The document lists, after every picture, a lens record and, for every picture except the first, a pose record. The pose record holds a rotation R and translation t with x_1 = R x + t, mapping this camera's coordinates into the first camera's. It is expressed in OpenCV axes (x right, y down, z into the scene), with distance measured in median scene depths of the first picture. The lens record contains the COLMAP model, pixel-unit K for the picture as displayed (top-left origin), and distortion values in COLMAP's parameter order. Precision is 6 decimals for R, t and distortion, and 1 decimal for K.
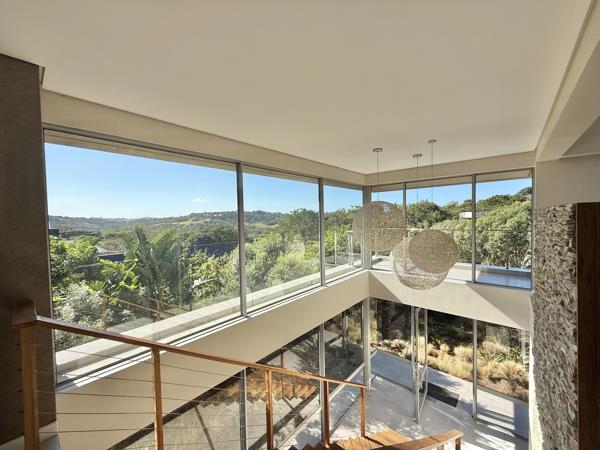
lens RADIAL K [[239.6, 0, 296.6], [0, 239.6, 225.2], [0, 0, 1]] dist [0.002344, -0.000385]
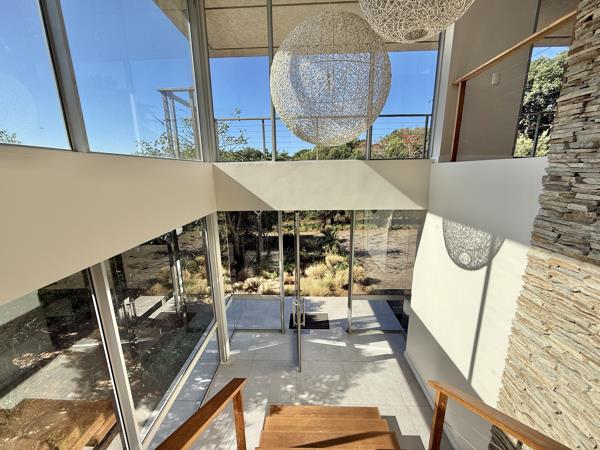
lens RADIAL K [[239.6, 0, 298.2], [0, 239.6, 224.4], [0, 0, 1]] dist [0.002344, -0.000385]
pose [[0.765720, -0.127157, 0.630479, 0.072151], [0.019060, 0.984318, 0.175373, 0.187078], [-0.642892, -0.122270, 0.756135, 0.360073]]
